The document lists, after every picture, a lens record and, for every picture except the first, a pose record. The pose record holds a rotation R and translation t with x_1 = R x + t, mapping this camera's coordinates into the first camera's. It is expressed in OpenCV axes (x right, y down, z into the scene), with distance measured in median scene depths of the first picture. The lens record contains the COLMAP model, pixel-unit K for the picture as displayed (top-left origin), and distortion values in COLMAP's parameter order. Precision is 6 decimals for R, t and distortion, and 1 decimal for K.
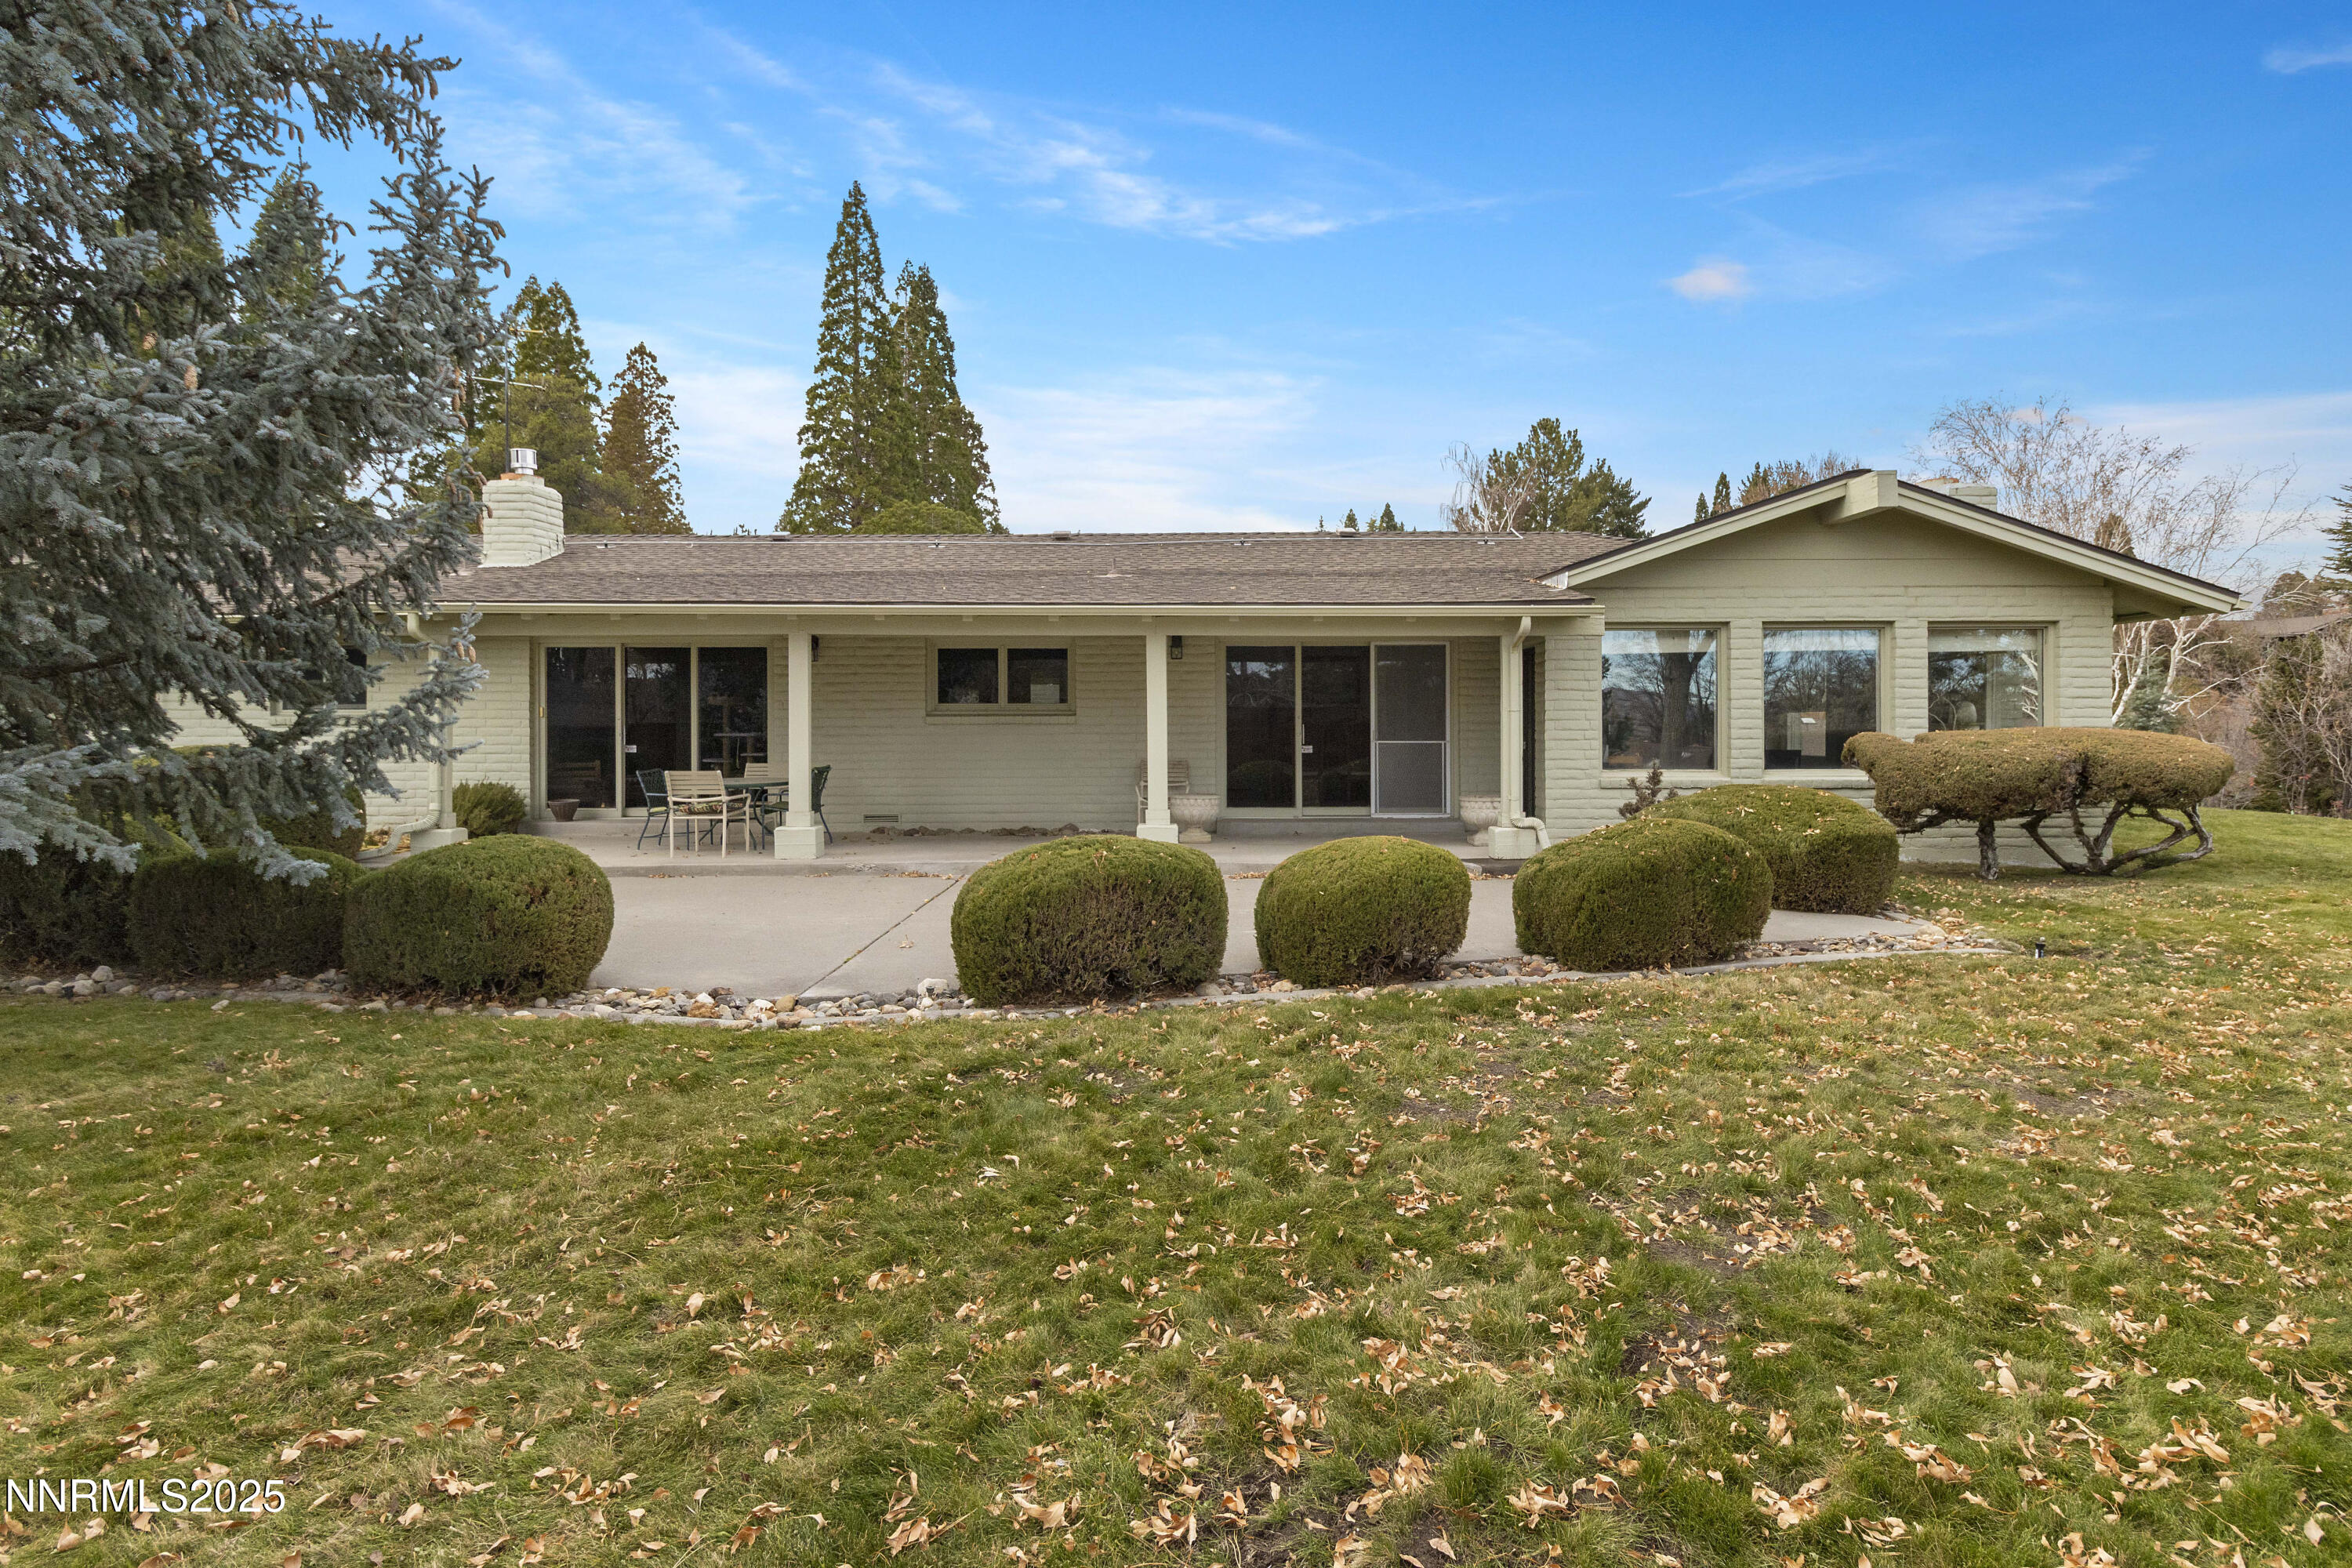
lens RADIAL K [[1234.3, 0, 1177.0], [0, 1234.3, 728.6], [0, 0, 1]] dist [0.000410, 0.000084]
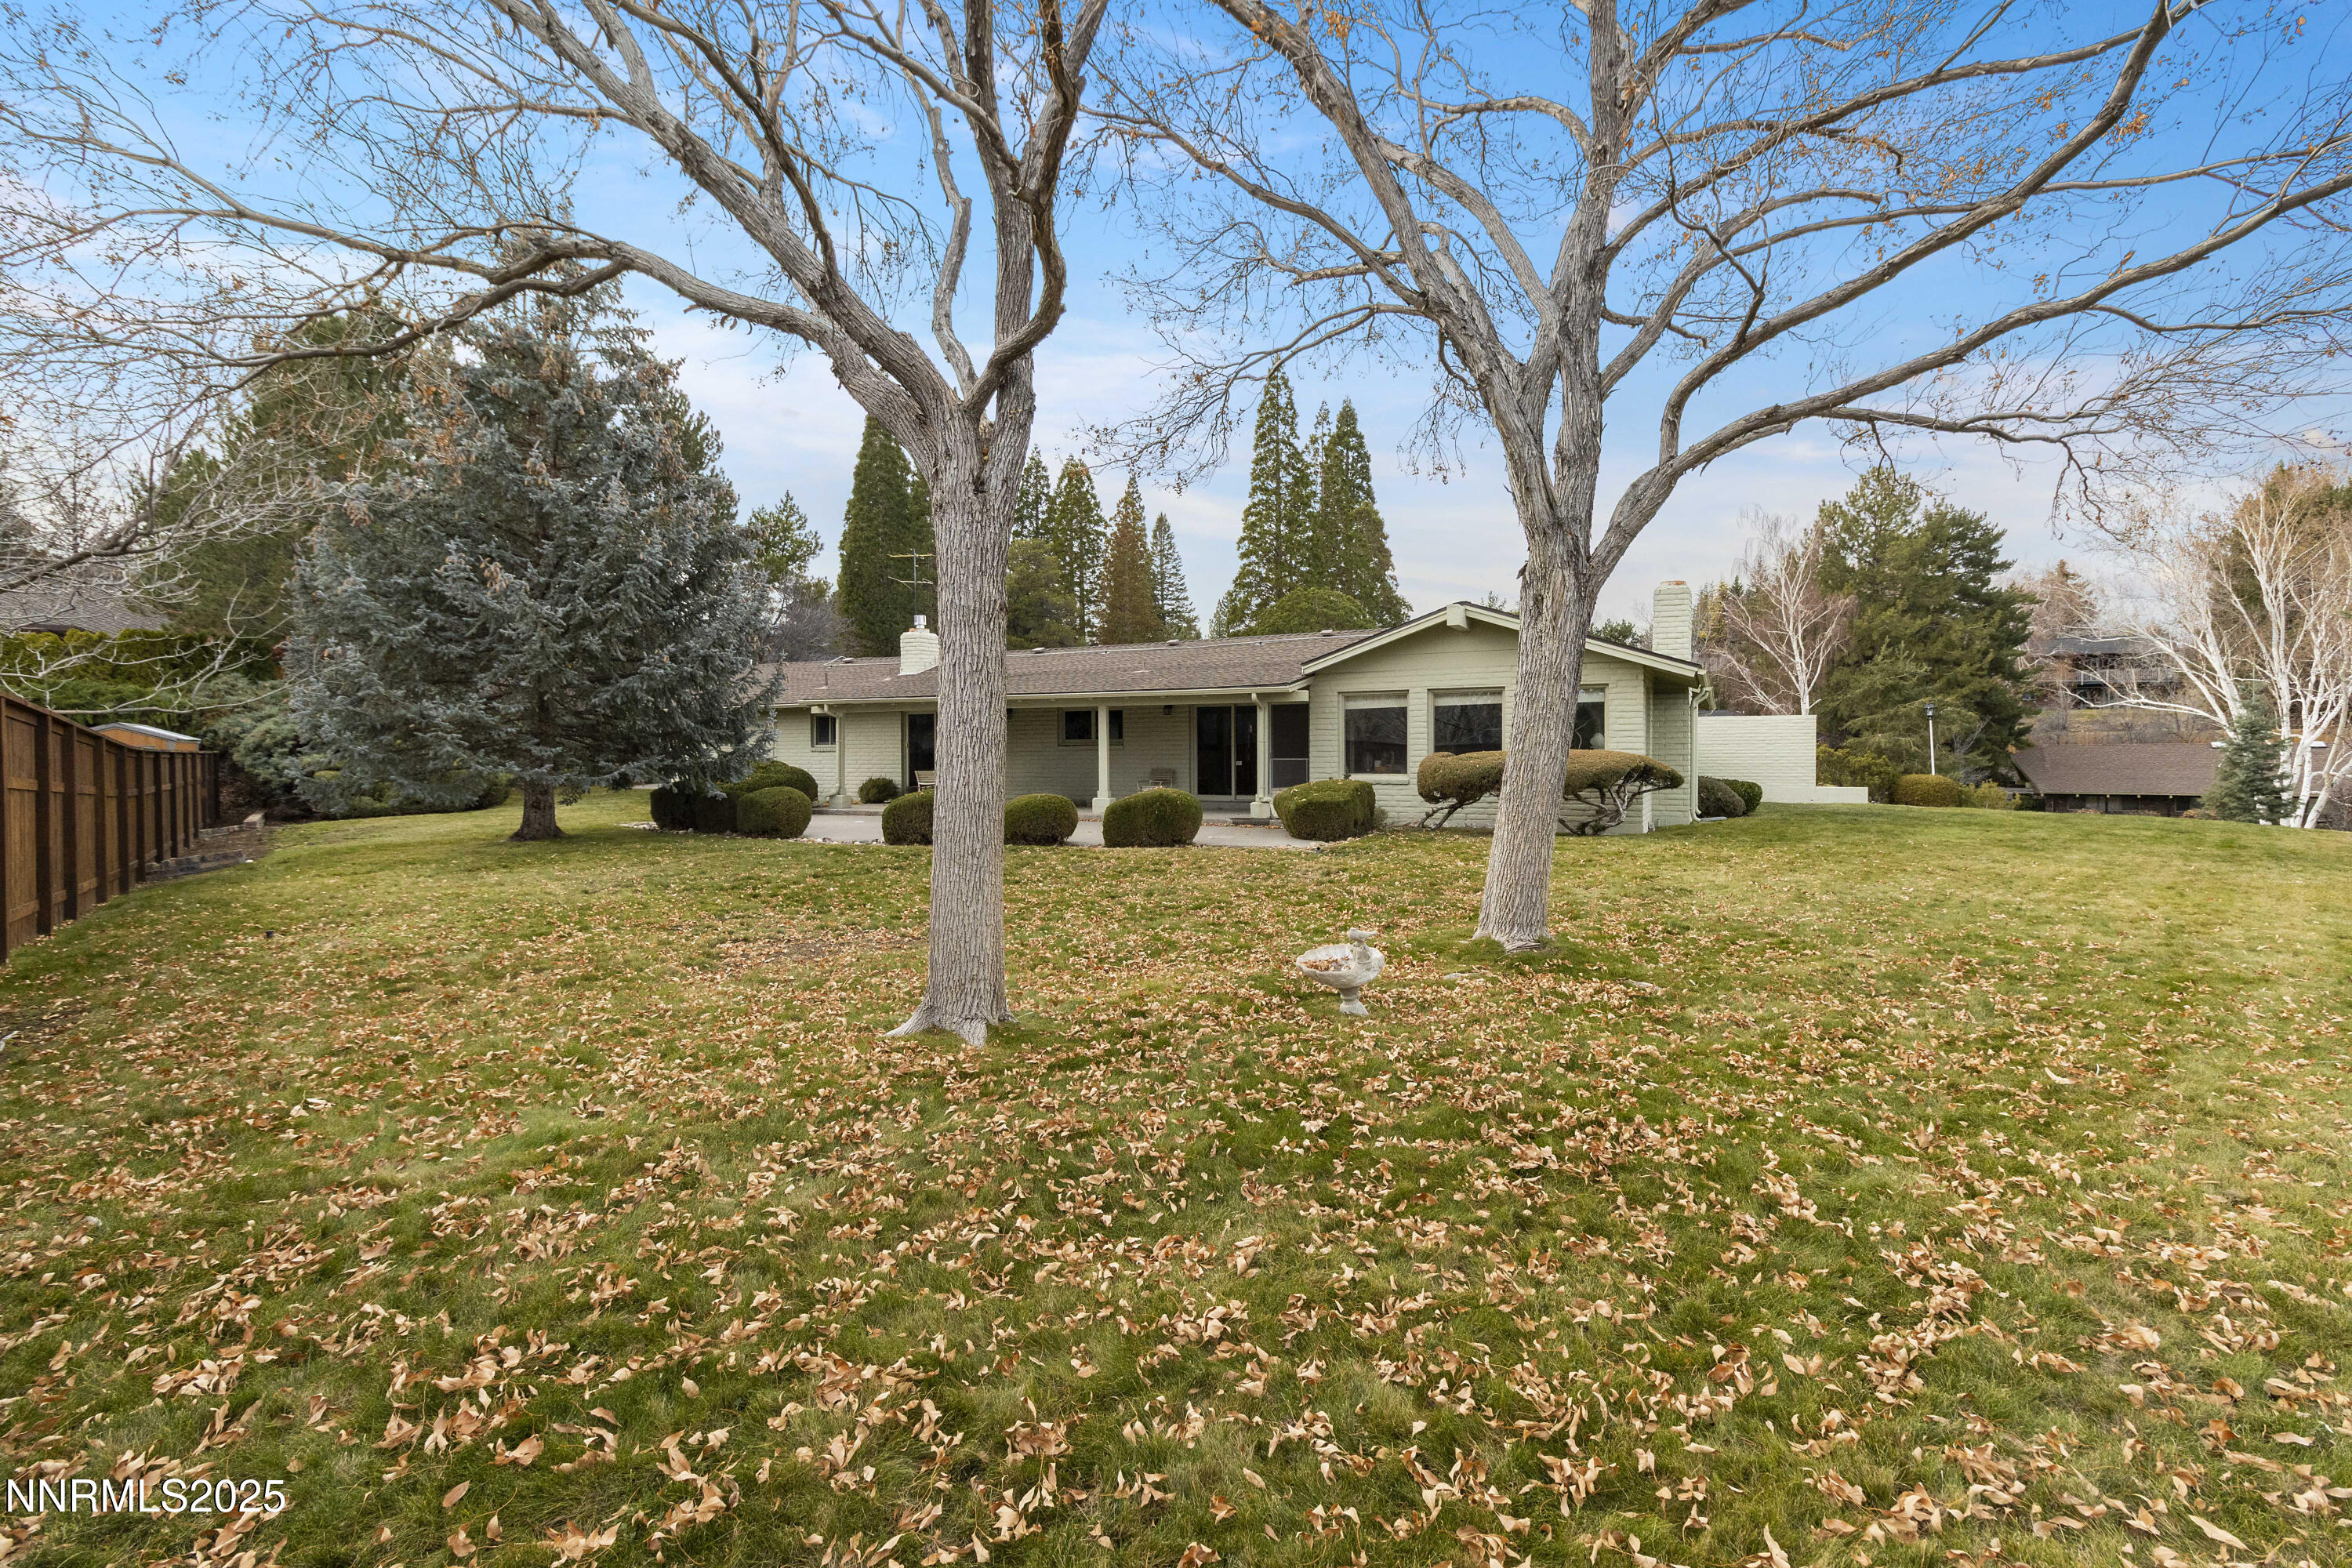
lens RADIAL K [[1056.1, 0, 1175.1], [0, 1056.1, 759.7], [0, 0, 1]] dist [-0.000132, 0.000132]
pose [[0.897041, 0.000428, -0.441947, 0.152838], [0.000415, 0.999998, 0.001812, 0.001879], [0.441947, -0.001809, 0.897039, -0.092456]]
